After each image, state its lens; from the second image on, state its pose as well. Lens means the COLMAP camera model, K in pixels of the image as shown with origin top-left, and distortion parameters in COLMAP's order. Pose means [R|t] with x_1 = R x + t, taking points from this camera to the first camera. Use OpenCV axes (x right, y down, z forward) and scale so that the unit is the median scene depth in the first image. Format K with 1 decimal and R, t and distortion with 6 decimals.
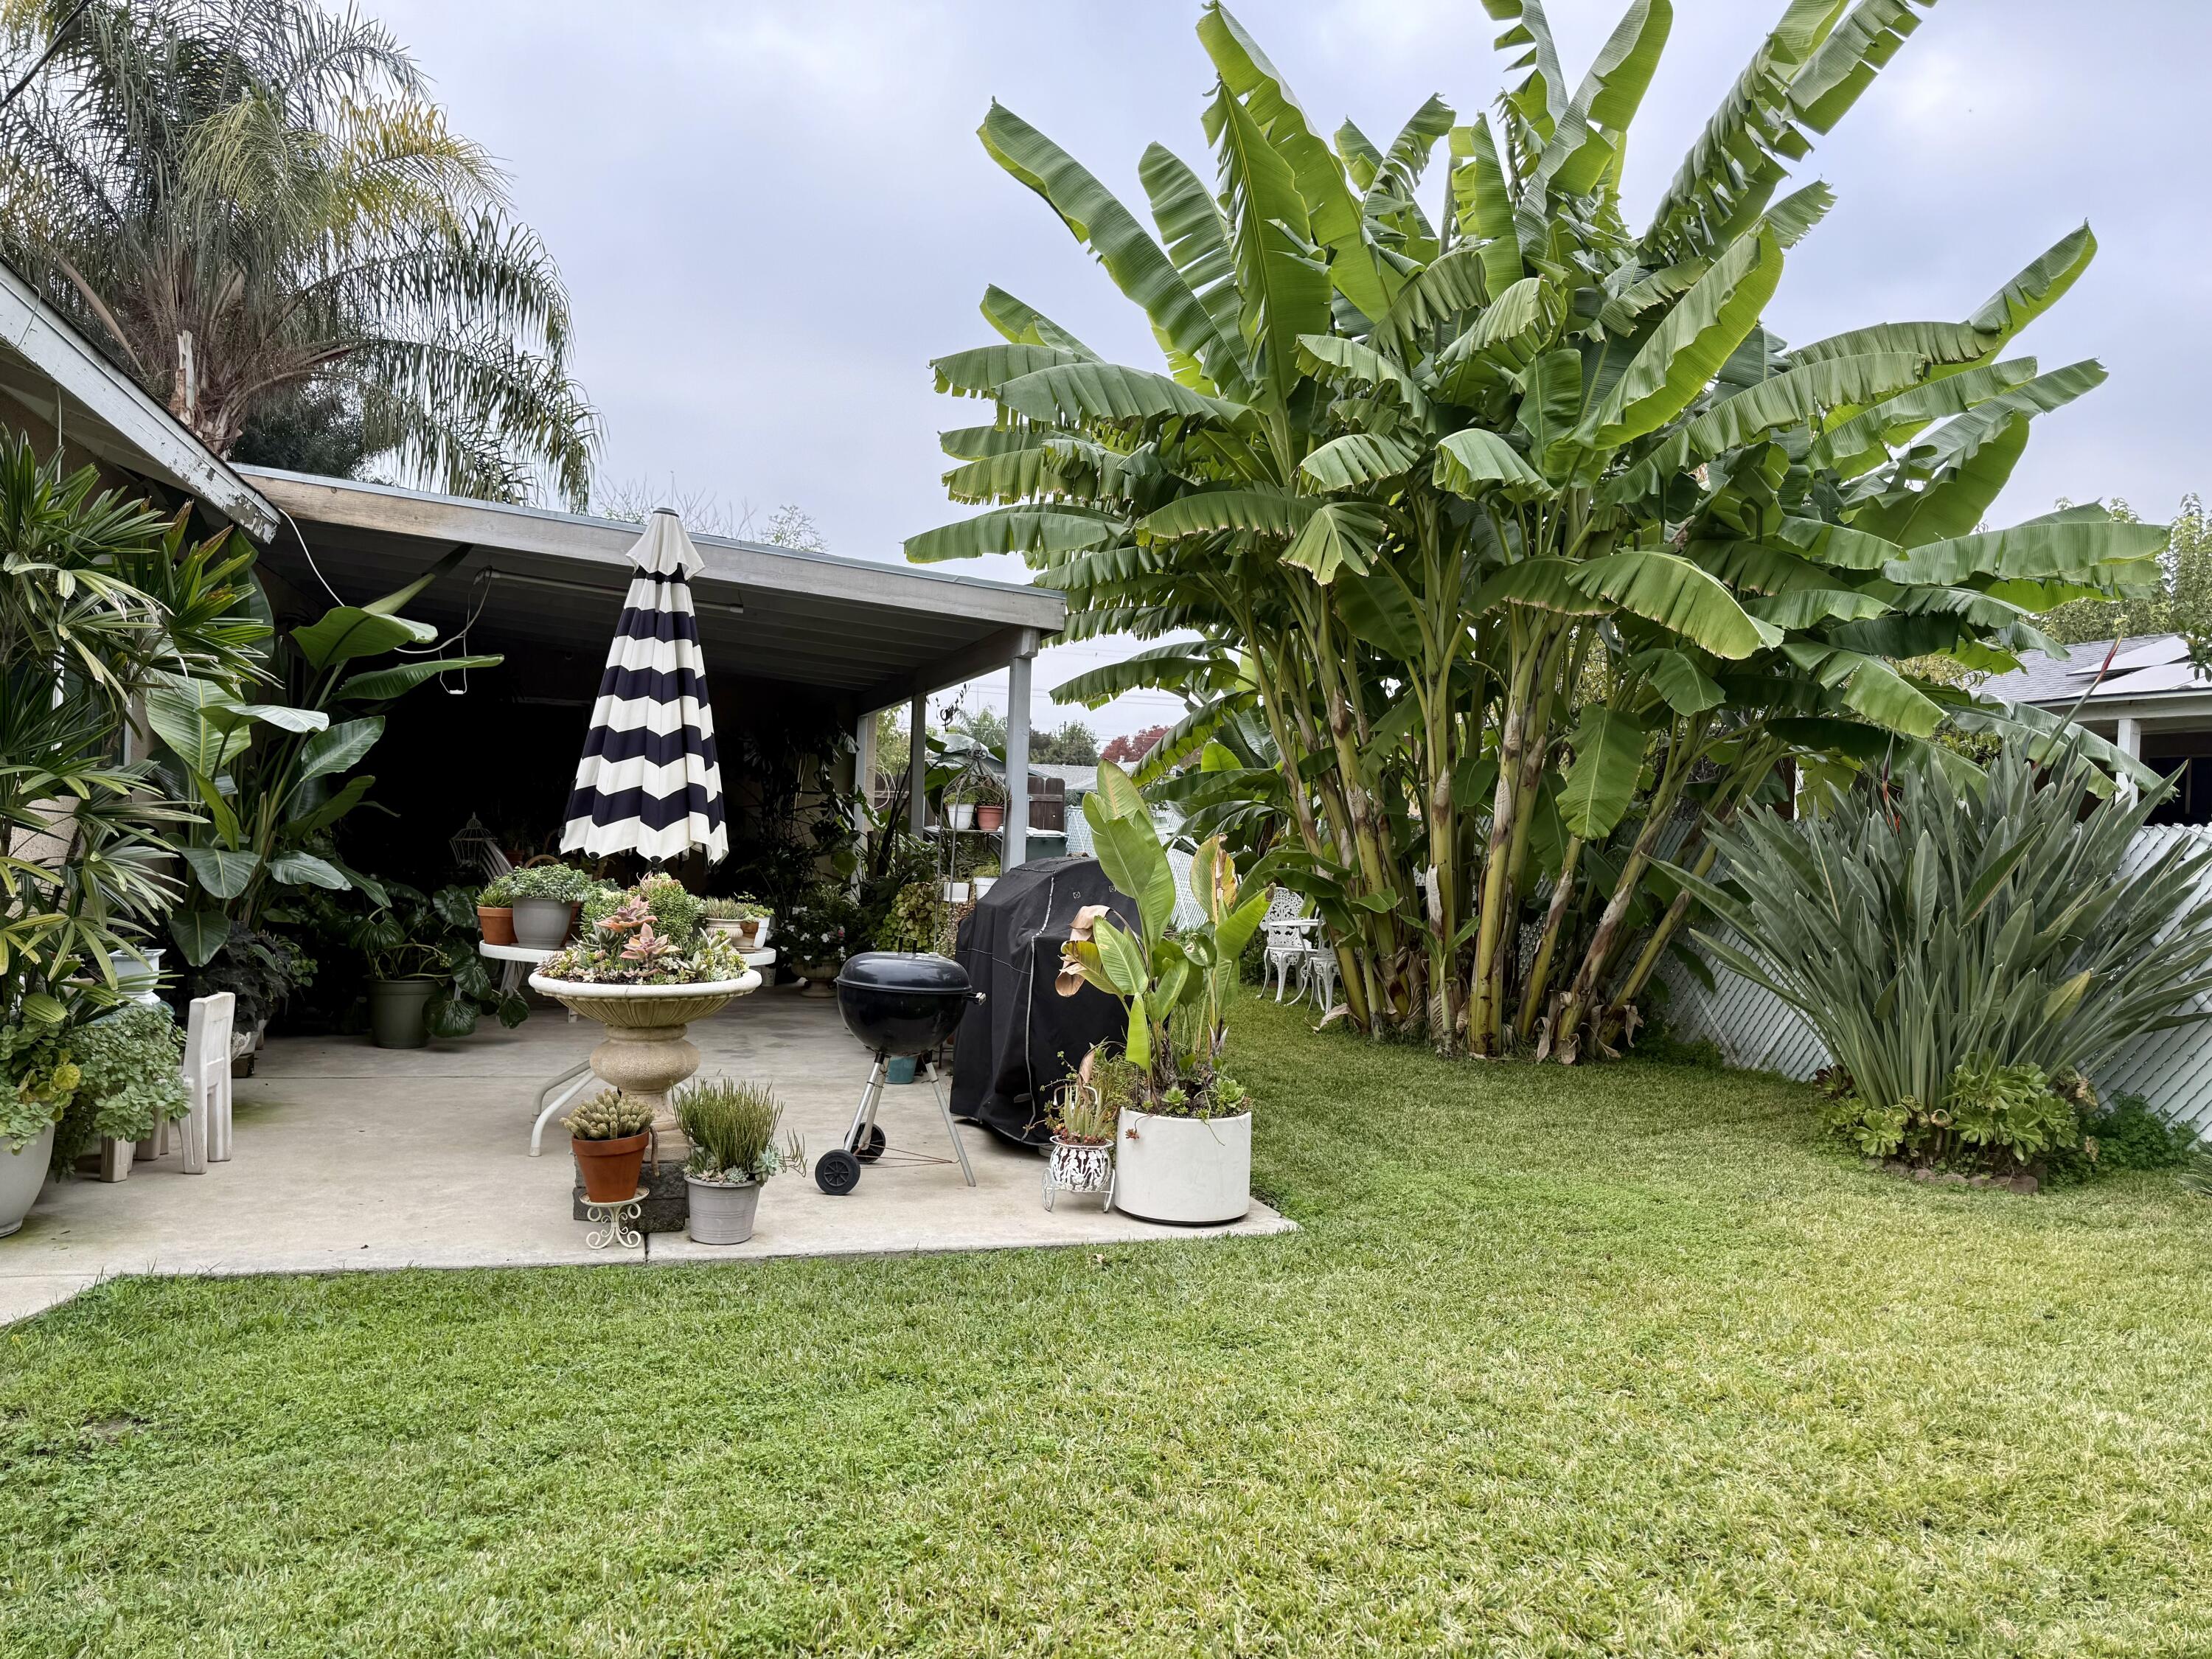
lens RADIAL K [[1534.0, 0, 1120.3], [0, 1534.0, 839.7], [0, 0, 1]] dist [0.125236, -0.190663]
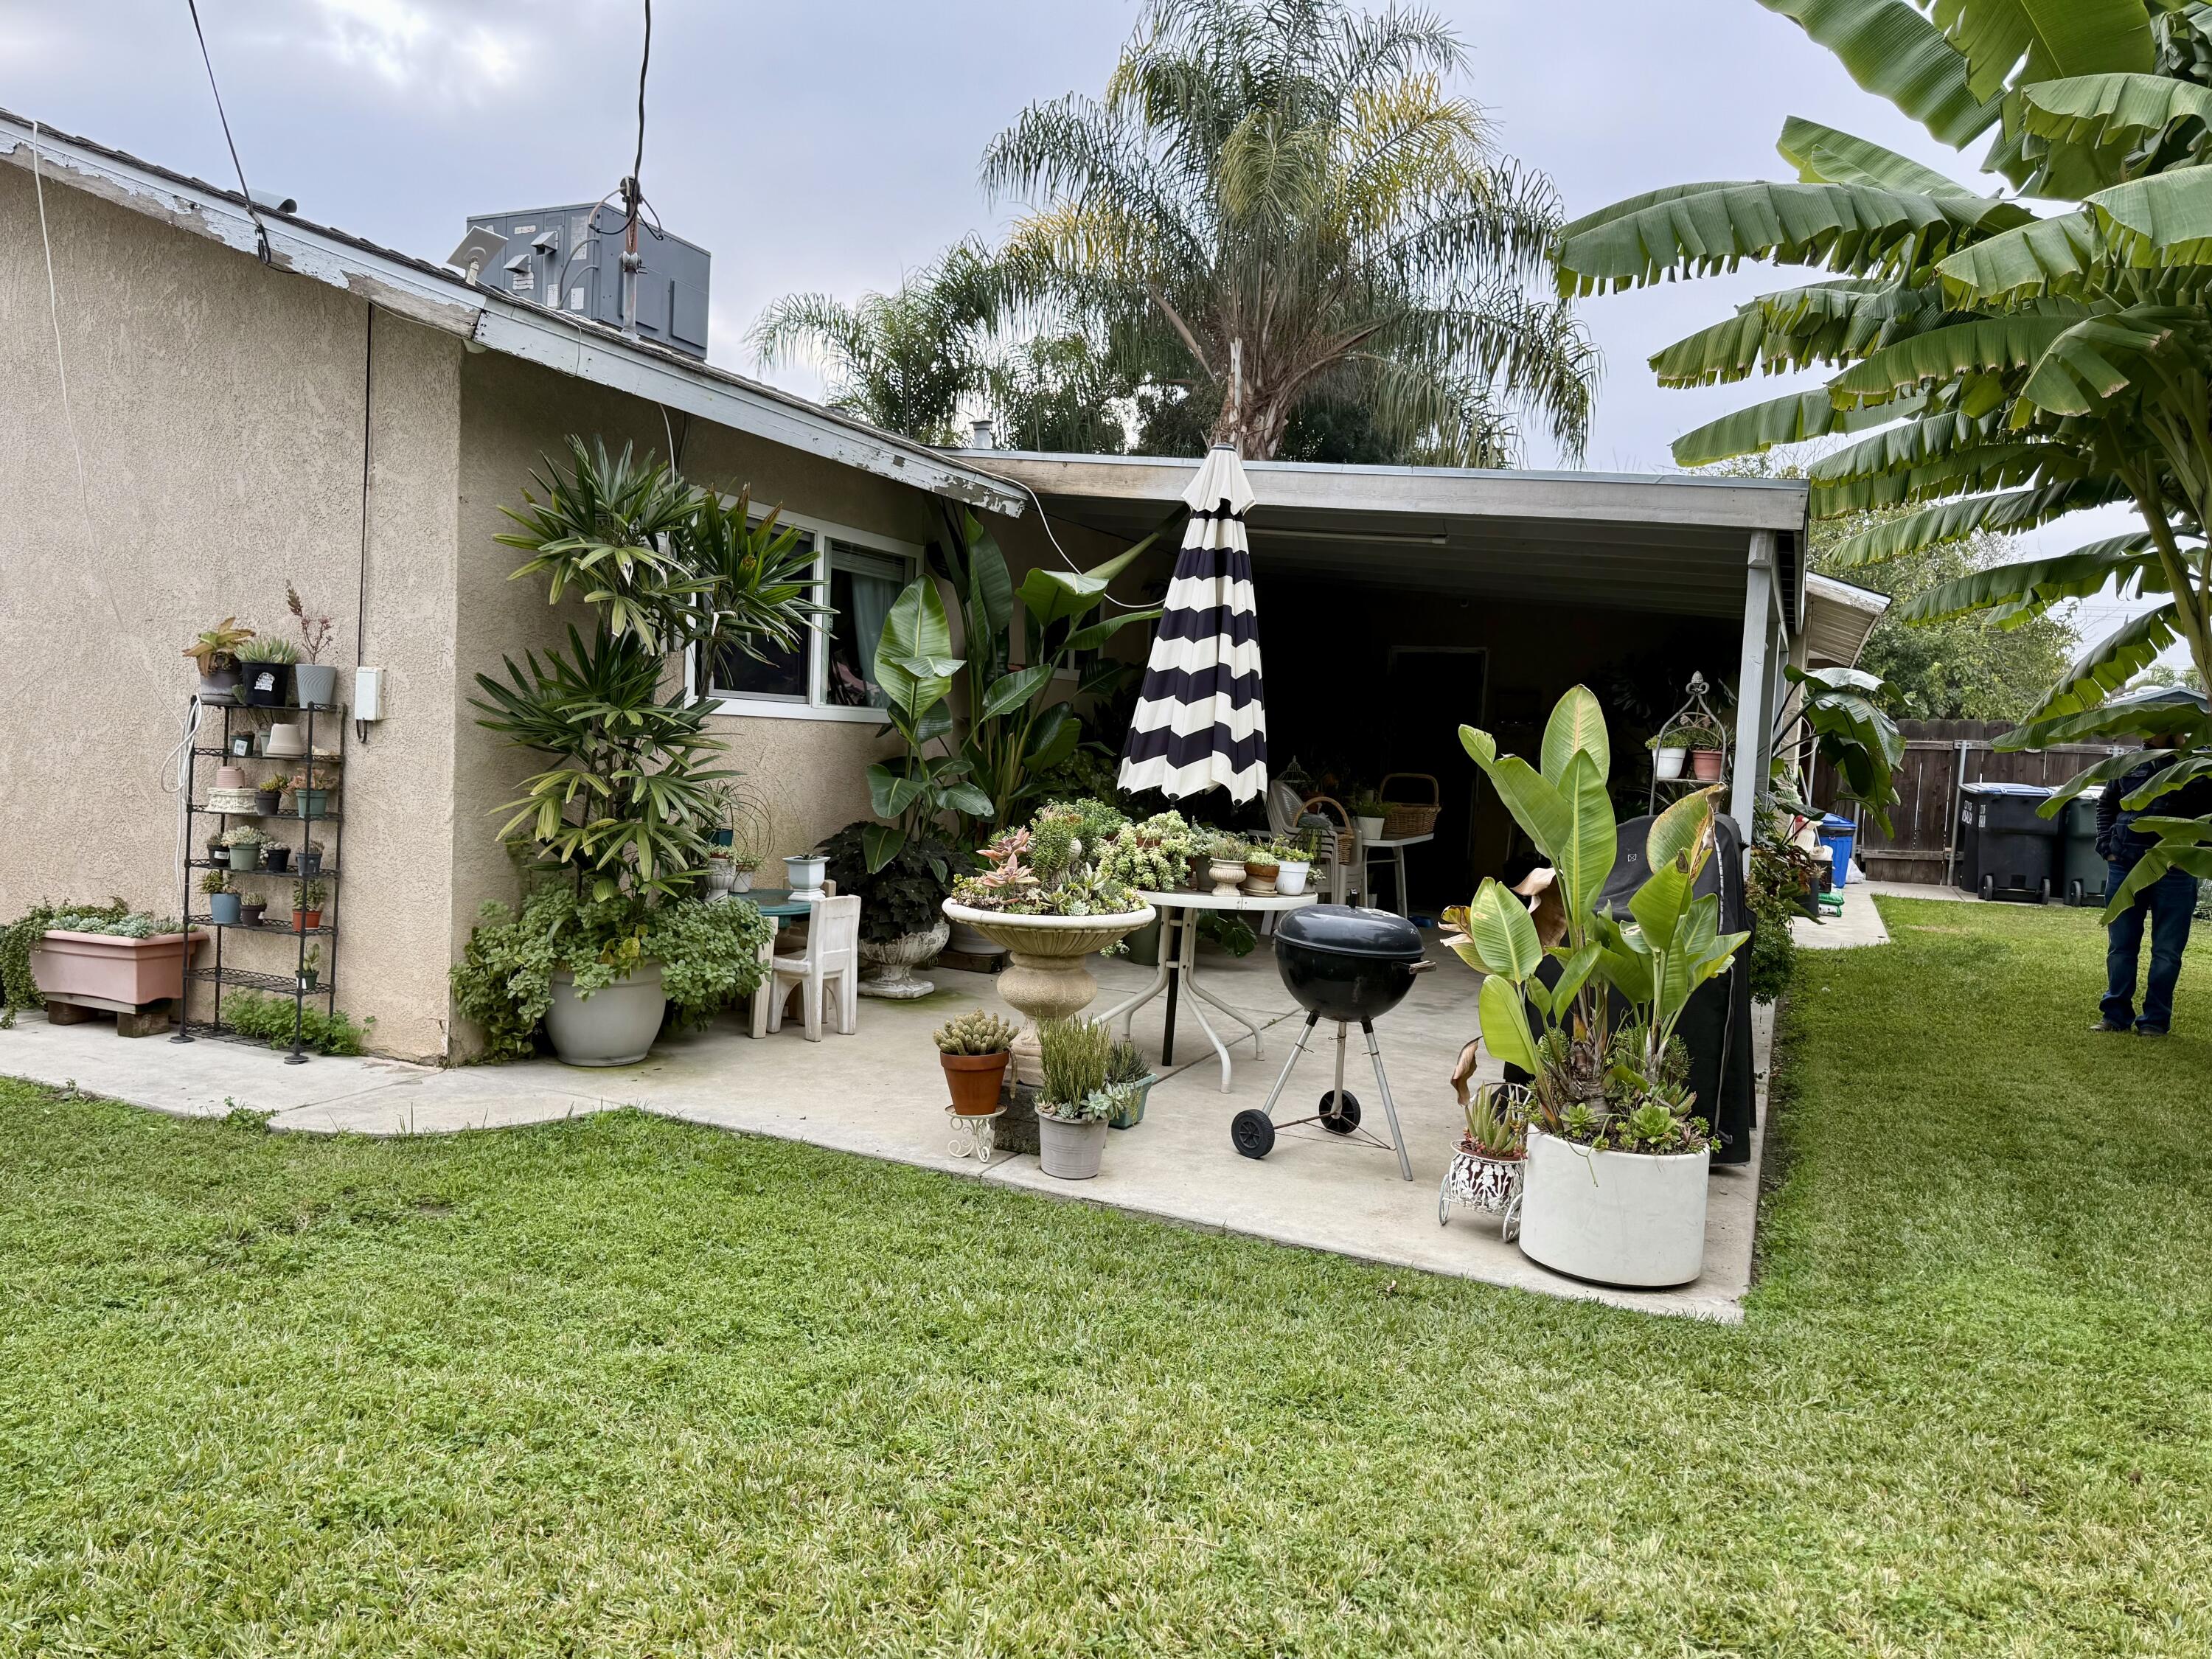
lens RADIAL K [[1534.0, 0, 1120.3], [0, 1534.0, 839.7], [0, 0, 1]] dist [0.125236, -0.190663]
pose [[0.748176, 0.049233, -0.661671, 0.316979], [-0.028651, 0.998710, 0.041914, -0.000405], [0.662881, -0.012401, 0.748622, 0.212012]]
